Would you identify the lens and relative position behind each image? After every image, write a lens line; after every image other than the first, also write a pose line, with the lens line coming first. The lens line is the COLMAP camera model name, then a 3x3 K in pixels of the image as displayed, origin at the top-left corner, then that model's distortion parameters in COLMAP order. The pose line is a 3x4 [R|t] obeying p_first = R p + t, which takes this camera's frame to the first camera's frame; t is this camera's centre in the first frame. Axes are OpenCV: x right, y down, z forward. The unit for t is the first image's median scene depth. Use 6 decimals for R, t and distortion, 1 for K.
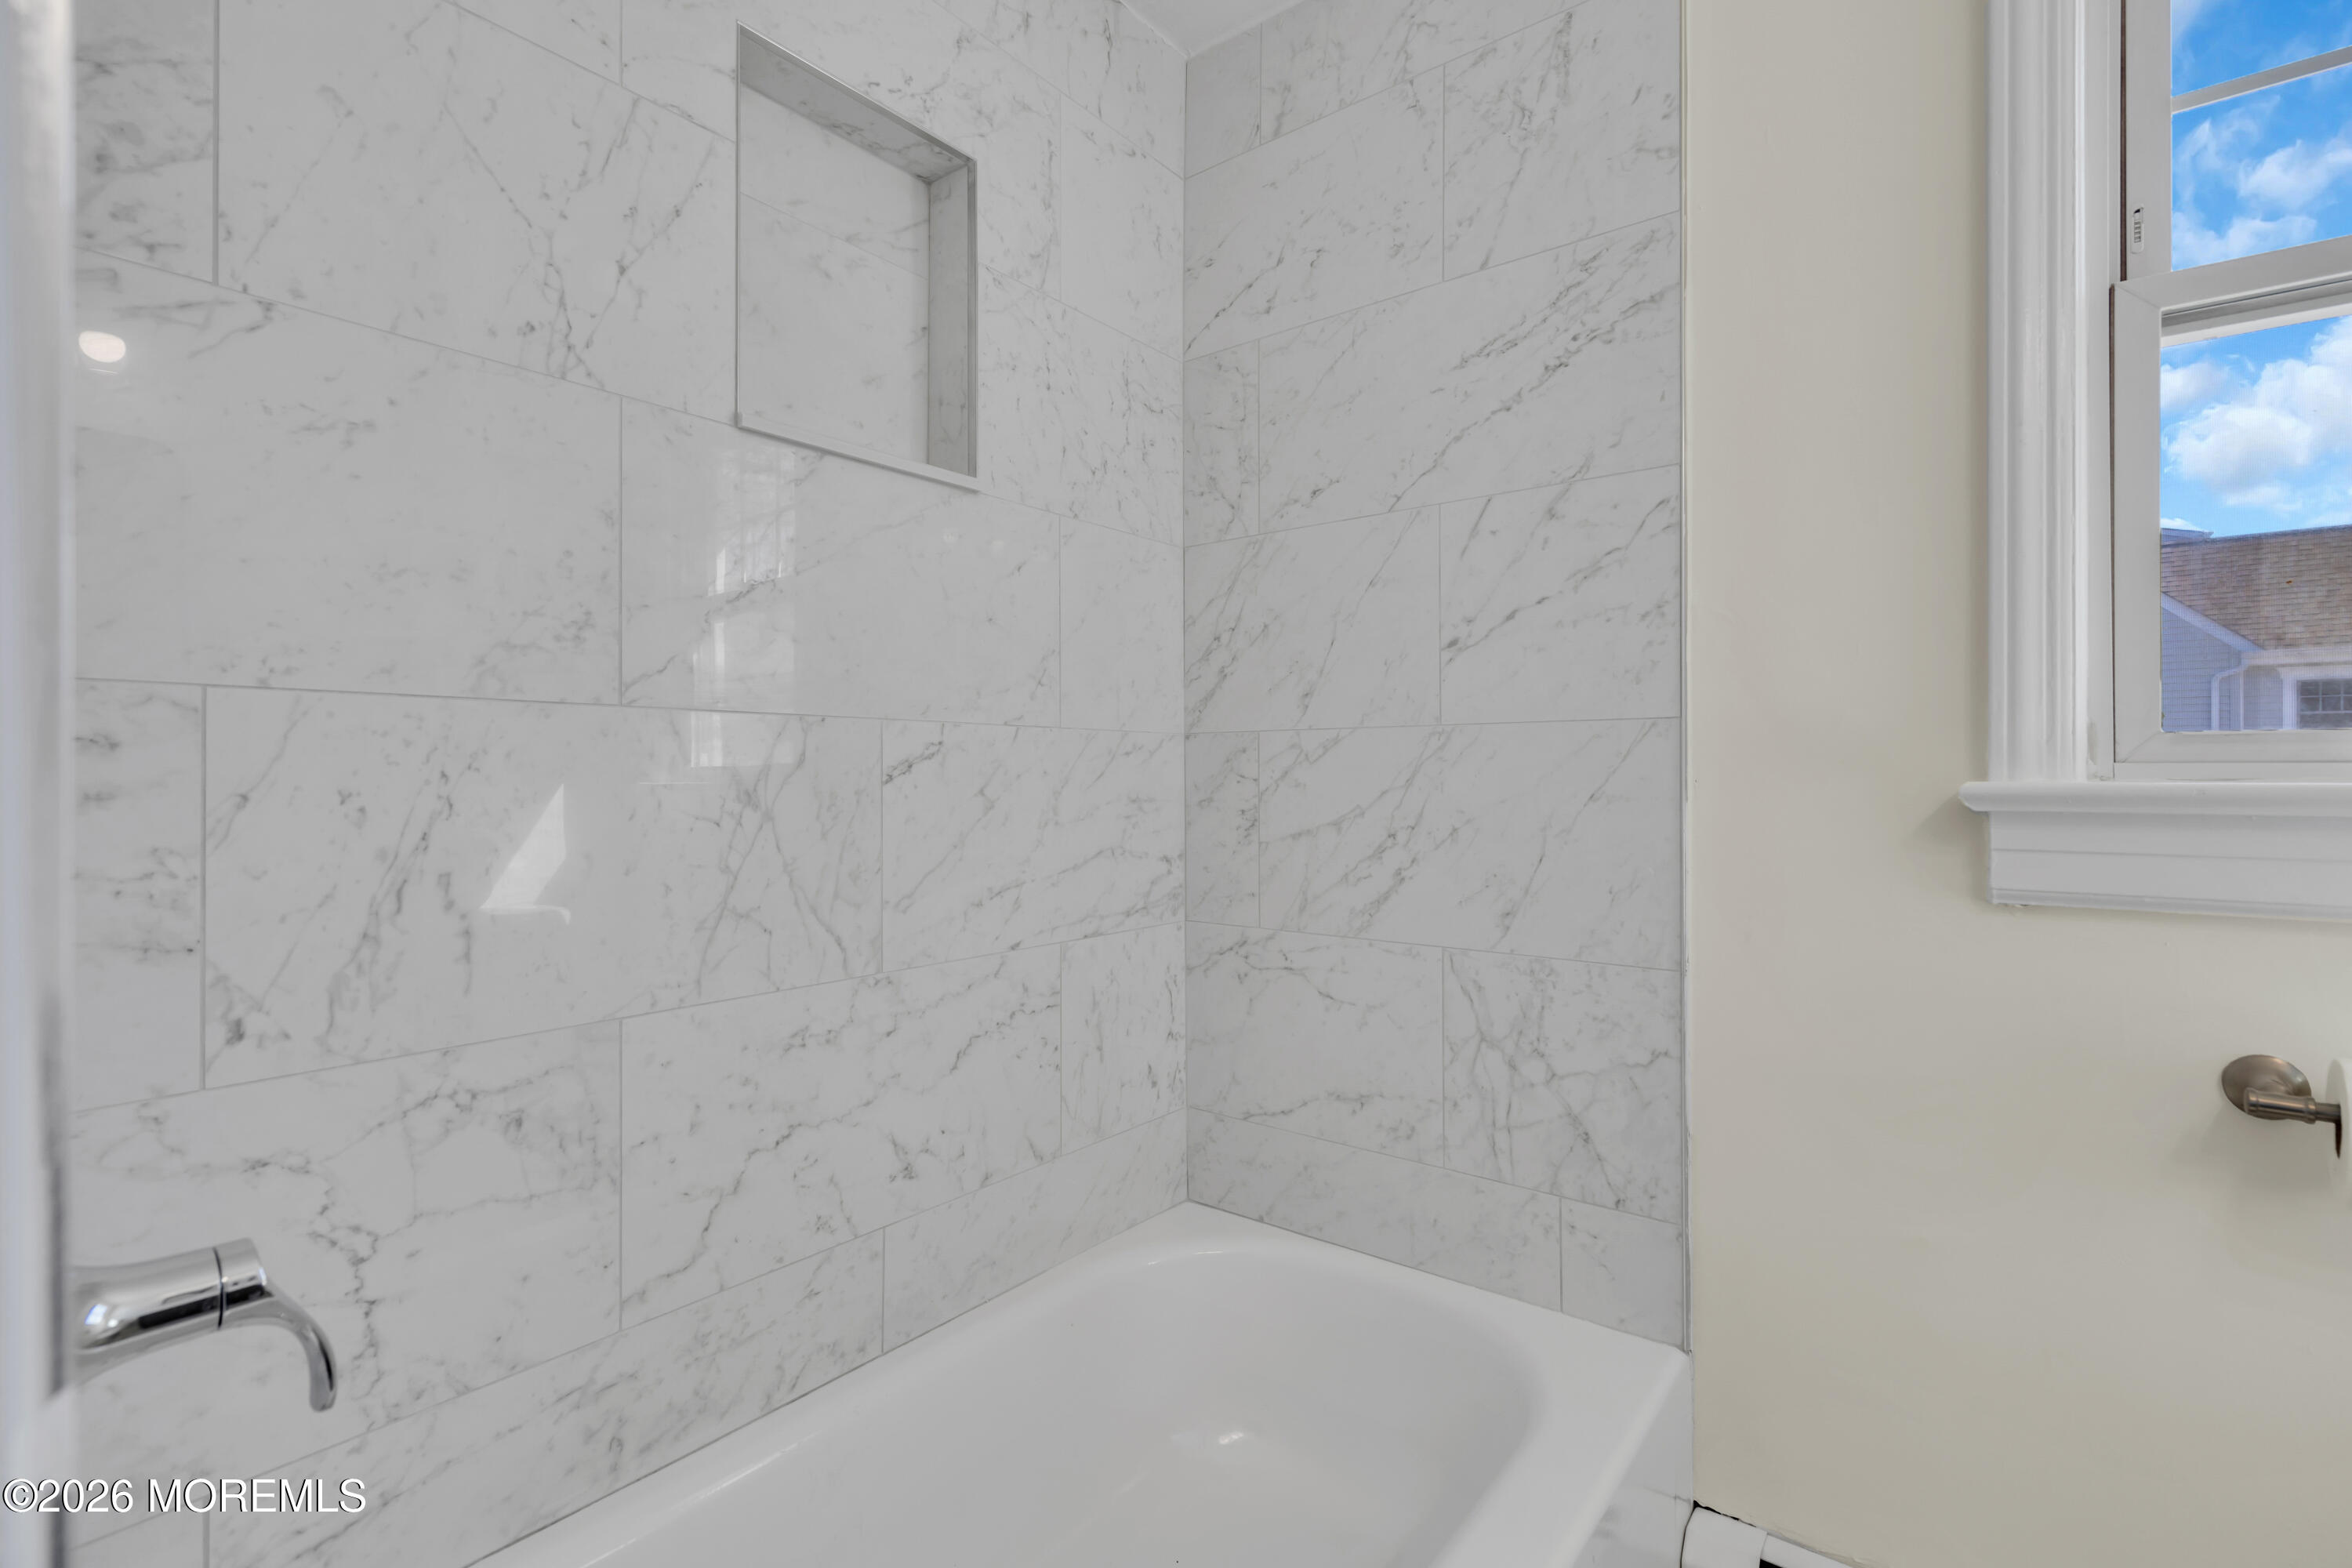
lens RADIAL K [[1067.9, 0, 1191.6], [0, 1067.9, 779.4], [0, 0, 1]] dist [-0.001303, 0.003727]
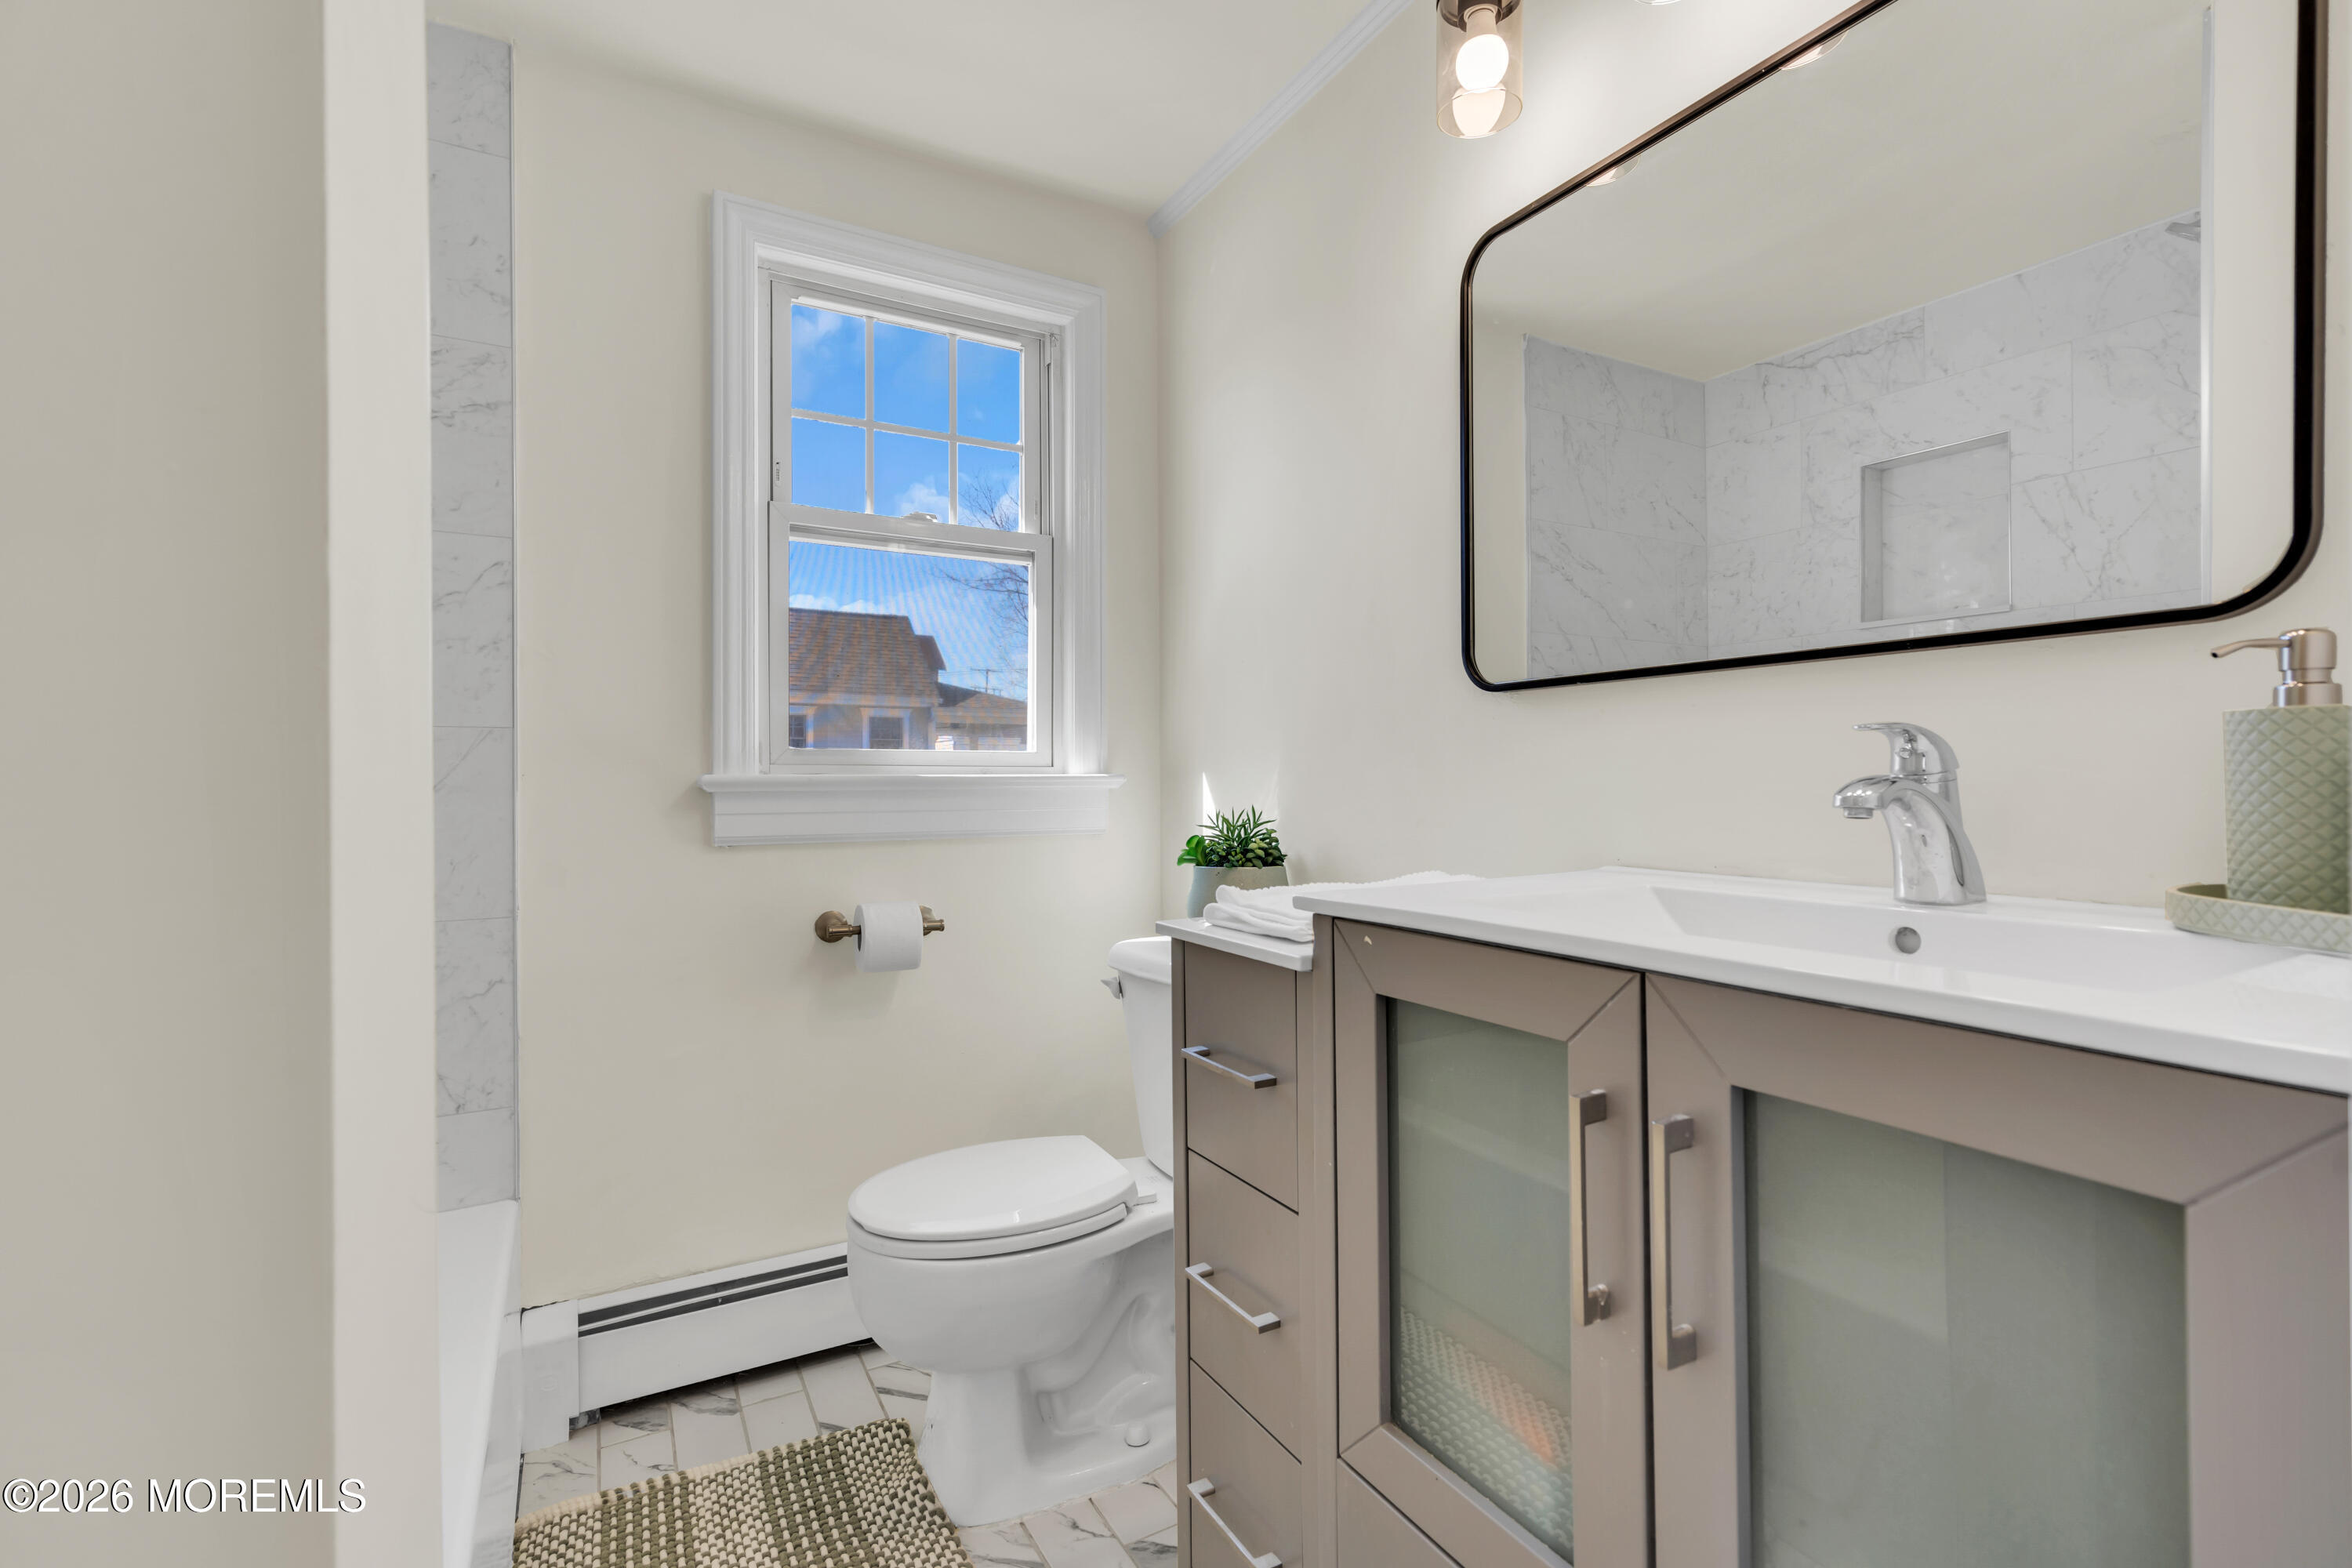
lens RADIAL K [[1067.9, 0, 1184.4], [0, 1067.9, 772.5], [0, 0, 1]] dist [-0.001303, 0.003727]
pose [[0.375768, -0.005241, 0.926699, -0.466410], [-0.001036, 0.999981, 0.006076, -0.010970], [-0.926713, -0.003243, 0.375755, -0.283308]]
